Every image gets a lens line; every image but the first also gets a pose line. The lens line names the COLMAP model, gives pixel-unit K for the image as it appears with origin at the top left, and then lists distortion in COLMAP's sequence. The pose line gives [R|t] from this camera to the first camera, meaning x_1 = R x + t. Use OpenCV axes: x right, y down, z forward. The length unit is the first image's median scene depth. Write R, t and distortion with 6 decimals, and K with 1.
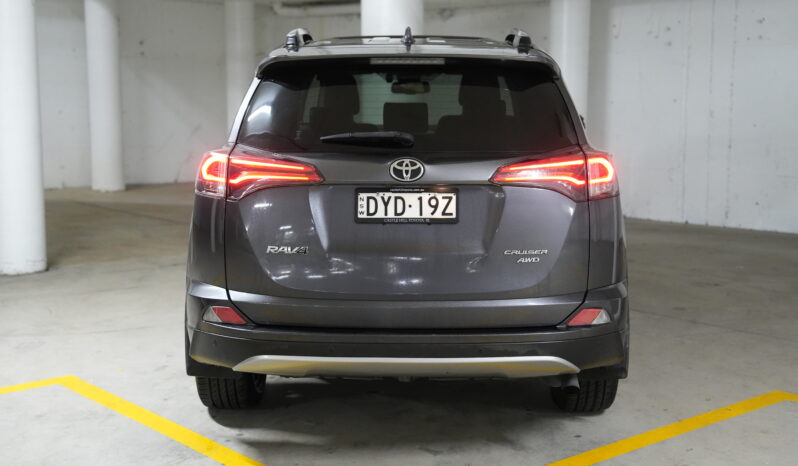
lens RADIAL K [[1094.2, 0, 399.0], [0, 1094.2, 233.0], [0, 0, 1]] dist [0.189498, 0.097848]
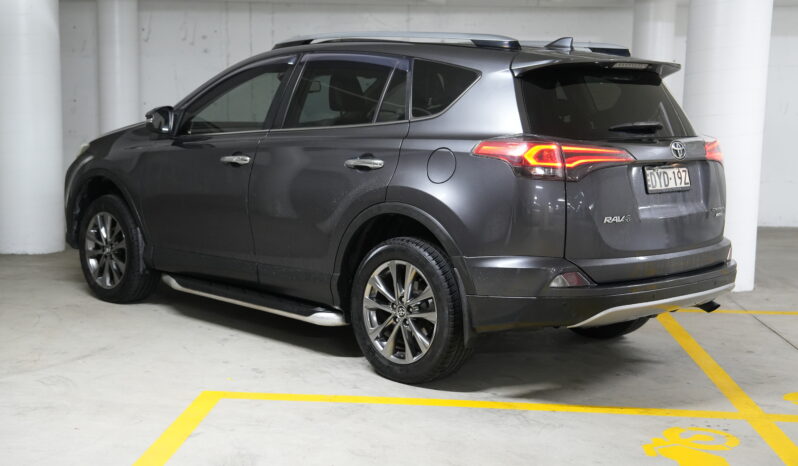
lens RADIAL K [[1094.2, 0, 399.0], [0, 1094.2, 233.0], [0, 0, 1]] dist [0.189498, 0.097848]
pose [[0.690160, -0.075684, 0.719688, -1.135666], [0.079165, 0.996443, 0.028871, -0.023548], [-0.719314, 0.037048, 0.693697, 0.326656]]
